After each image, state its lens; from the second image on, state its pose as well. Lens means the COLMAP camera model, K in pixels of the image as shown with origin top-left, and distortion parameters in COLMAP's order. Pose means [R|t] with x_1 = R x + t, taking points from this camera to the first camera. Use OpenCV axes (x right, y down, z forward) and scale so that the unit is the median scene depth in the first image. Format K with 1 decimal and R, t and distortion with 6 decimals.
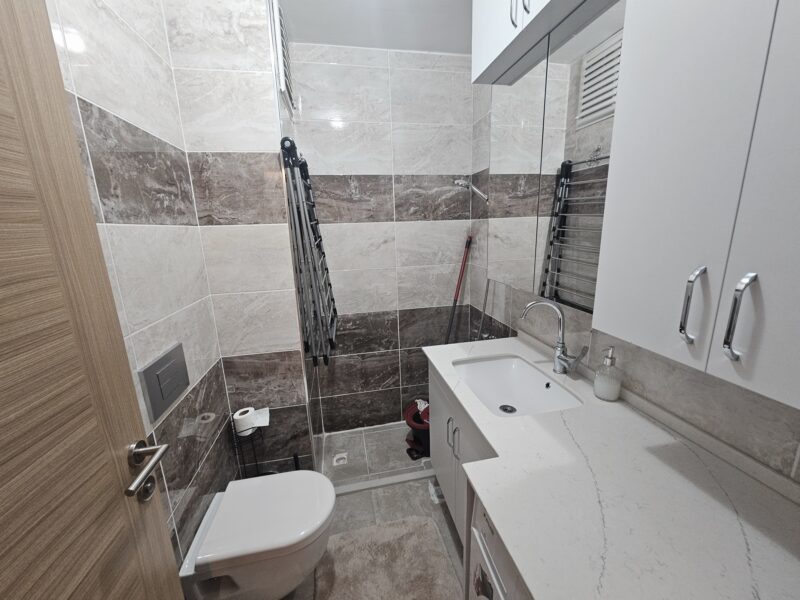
lens RADIAL K [[330.8, 0, 411.6], [0, 330.8, 300.2], [0, 0, 1]] dist [0.001344, -0.000273]
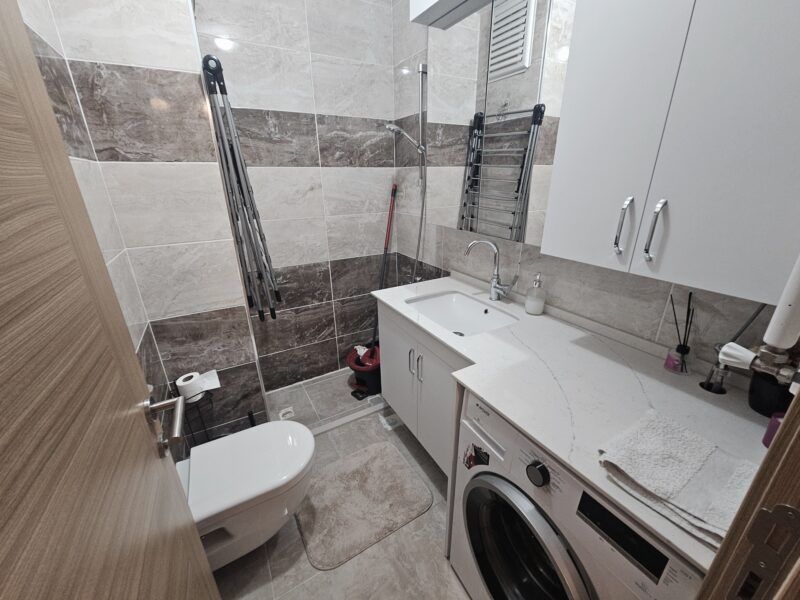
lens RADIAL K [[330.8, 0, 411.6], [0, 330.8, 300.2], [0, 0, 1]] dist [0.001344, -0.000273]
pose [[0.946160, -0.094259, 0.309673, -0.154518], [0.053423, 0.989016, 0.137814, 0.028107], [-0.319262, -0.113850, 0.940803, -0.024760]]
